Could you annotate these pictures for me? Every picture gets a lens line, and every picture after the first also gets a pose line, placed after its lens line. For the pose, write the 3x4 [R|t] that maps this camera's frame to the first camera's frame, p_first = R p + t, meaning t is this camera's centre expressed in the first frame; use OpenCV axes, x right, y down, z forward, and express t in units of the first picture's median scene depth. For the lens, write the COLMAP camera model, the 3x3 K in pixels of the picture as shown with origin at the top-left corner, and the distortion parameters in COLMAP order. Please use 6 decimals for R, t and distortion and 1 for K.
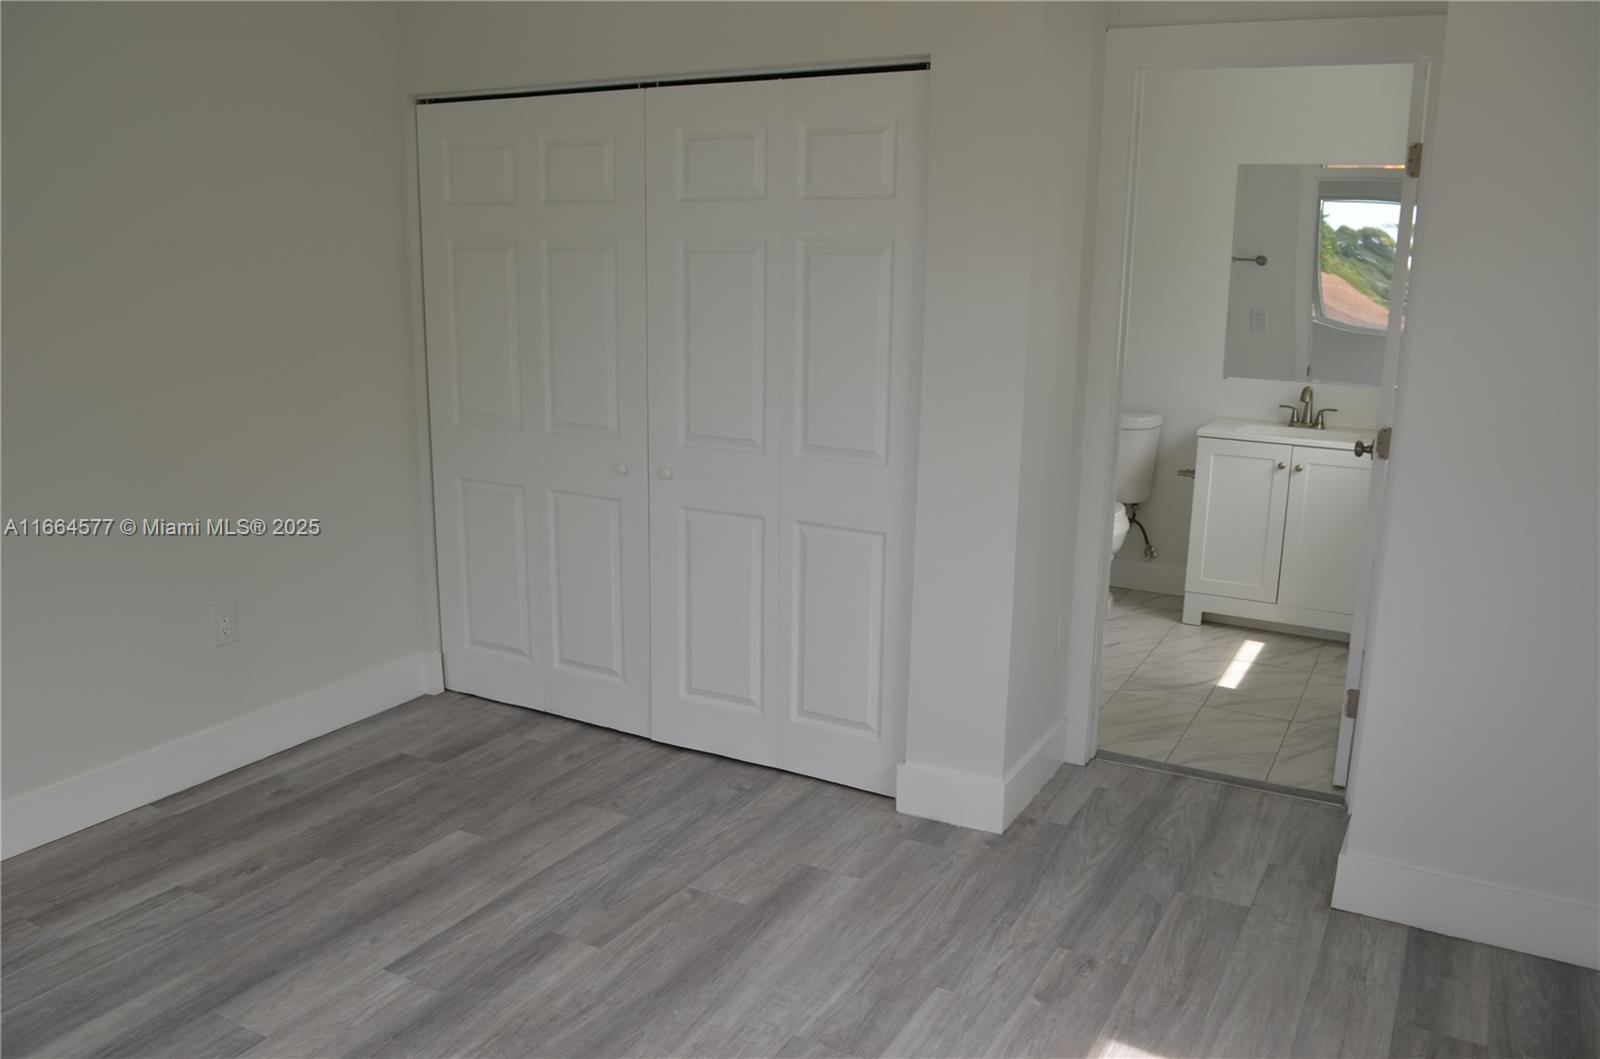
lens RADIAL K [[1276.9, 0, 793.5], [0, 1276.9, 533.2], [0, 0, 1]] dist [-0.065096, -0.005531]
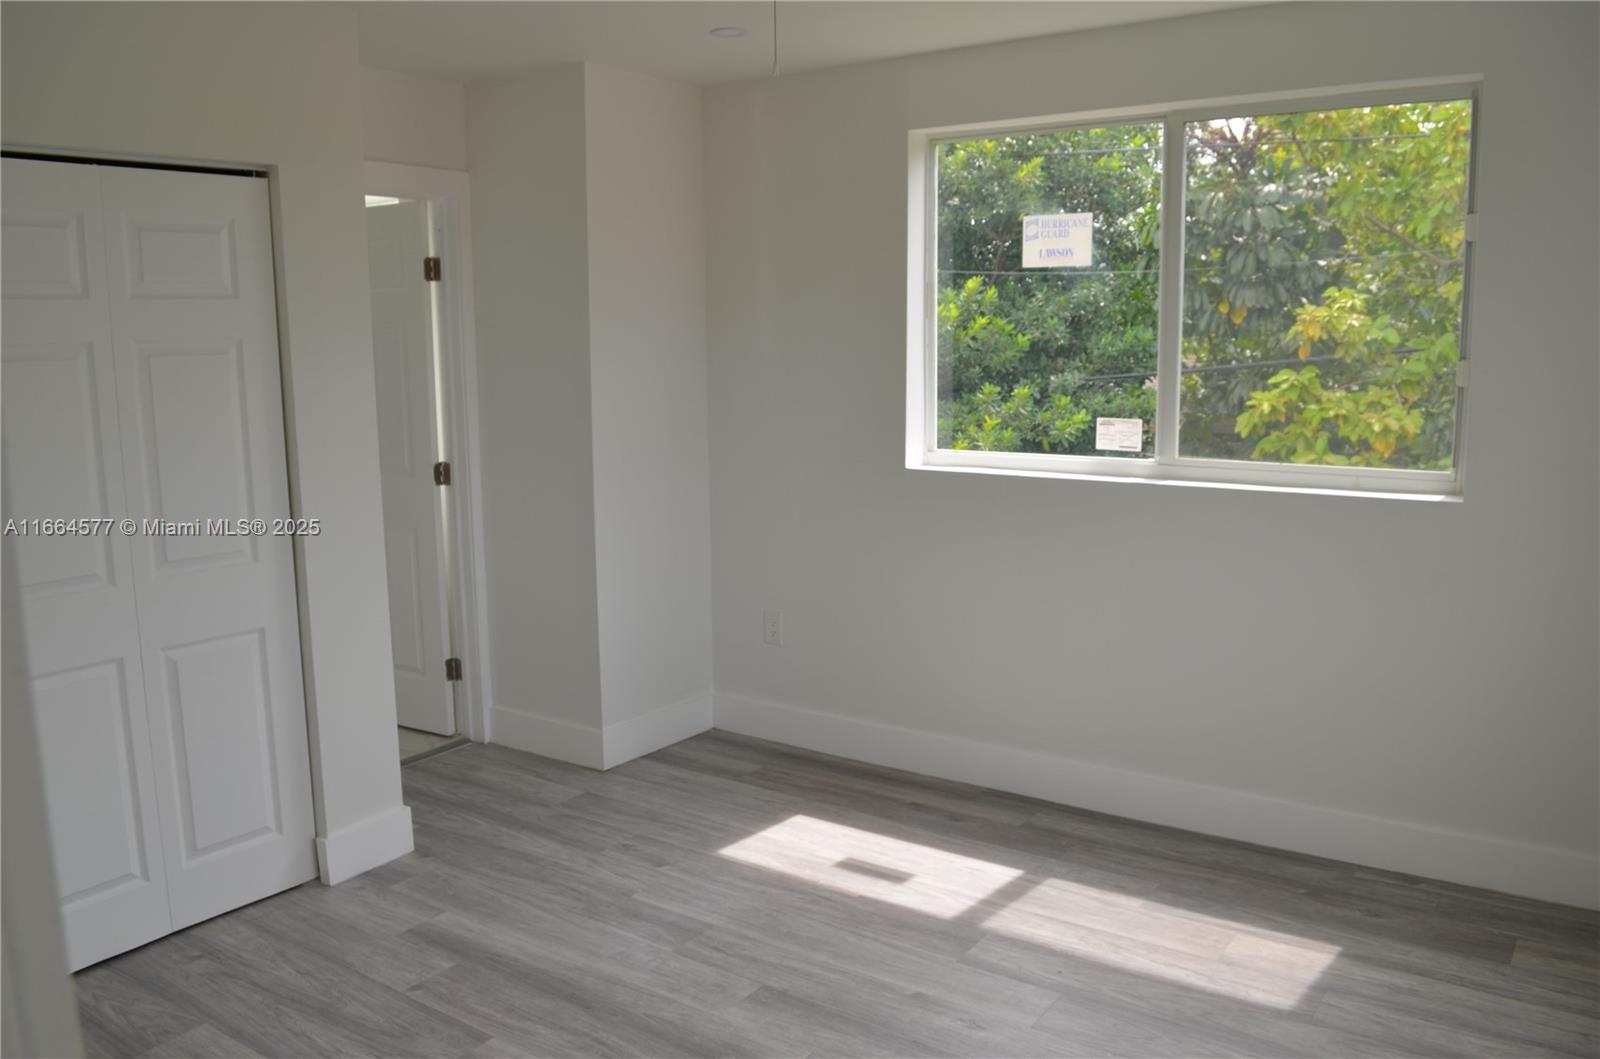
lens RADIAL K [[1276.9, 0, 793.6], [0, 1276.9, 531.2], [0, 0, 1]] dist [-0.065096, -0.005531]
pose [[0.103398, -0.167959, 0.980356, -0.919517], [0.229742, 0.963019, 0.140758, -0.127207], [-0.967744, 0.210675, 0.138161, 0.485486]]
